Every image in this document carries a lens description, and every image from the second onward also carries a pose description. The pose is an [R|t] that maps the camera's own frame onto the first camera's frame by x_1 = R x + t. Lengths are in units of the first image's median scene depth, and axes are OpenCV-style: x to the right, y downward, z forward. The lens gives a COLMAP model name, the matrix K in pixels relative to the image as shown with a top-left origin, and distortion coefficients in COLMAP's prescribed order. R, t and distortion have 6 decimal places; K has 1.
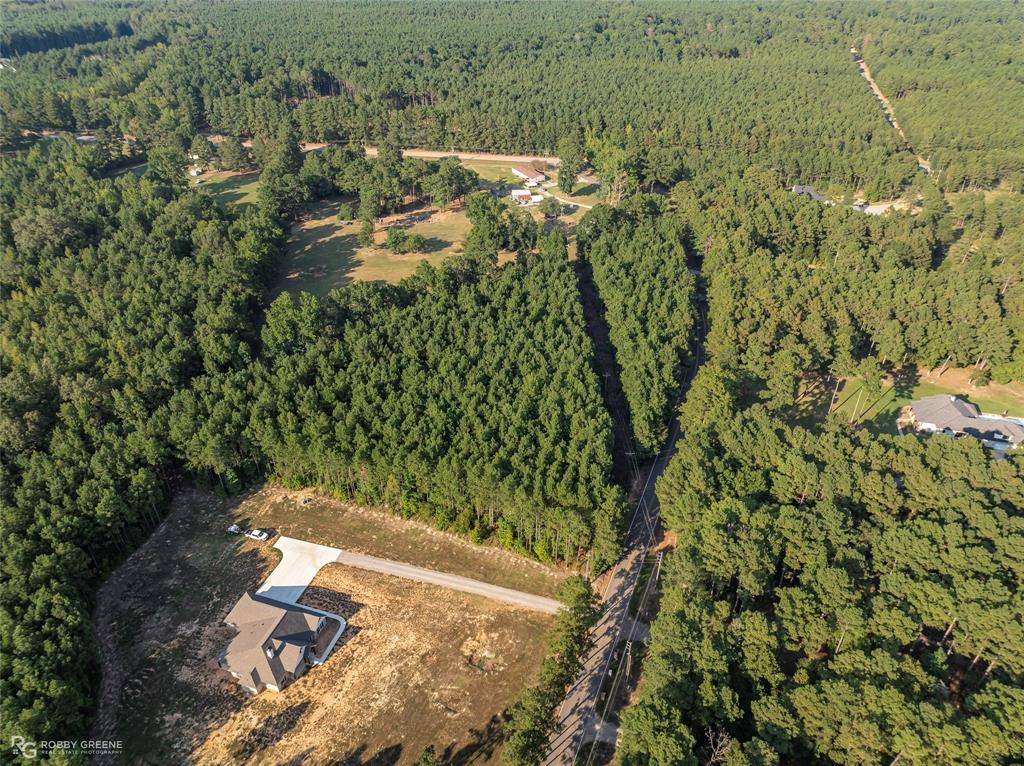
lens RADIAL K [[712.1, 0, 512.0], [0, 712.1, 383.0], [0, 0, 1]] dist [-0.005782, -0.000194]
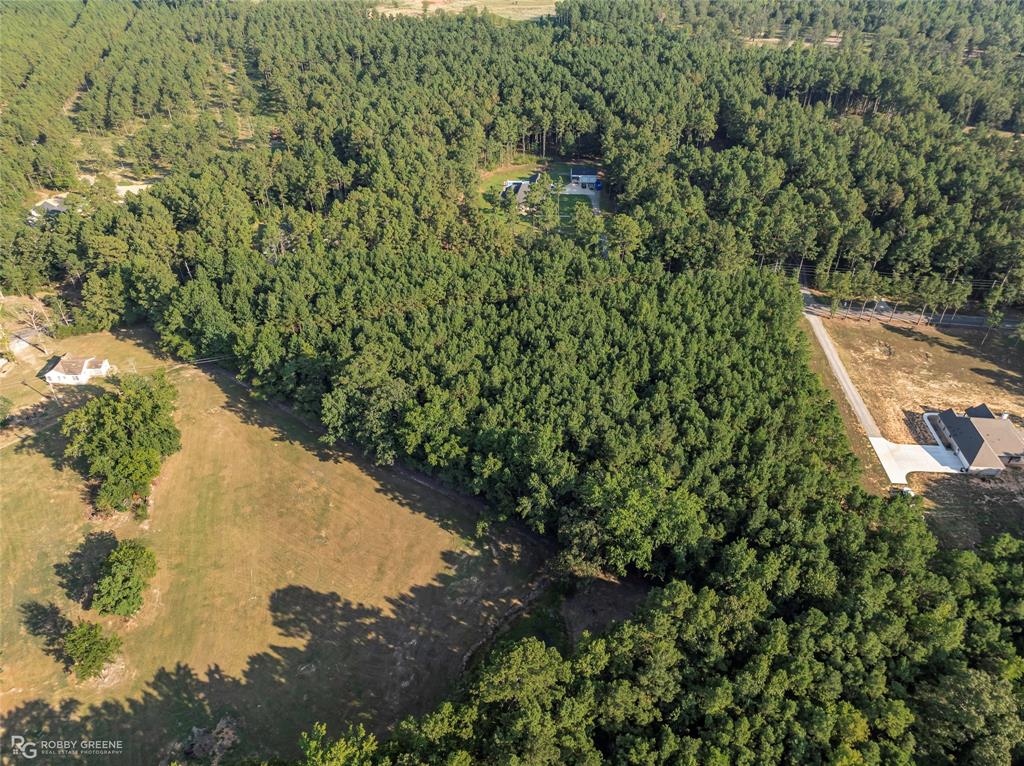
lens RADIAL K [[715.5, 0, 512.0], [0, 715.5, 383.0], [0, 0, 1]] dist [-0.021596, 0.030553]
pose [[-0.232883, -0.584760, 0.777059, -0.820722], [0.541485, 0.585746, 0.603073, -0.693664], [-0.807812, 0.561211, 0.180228, 1.076481]]
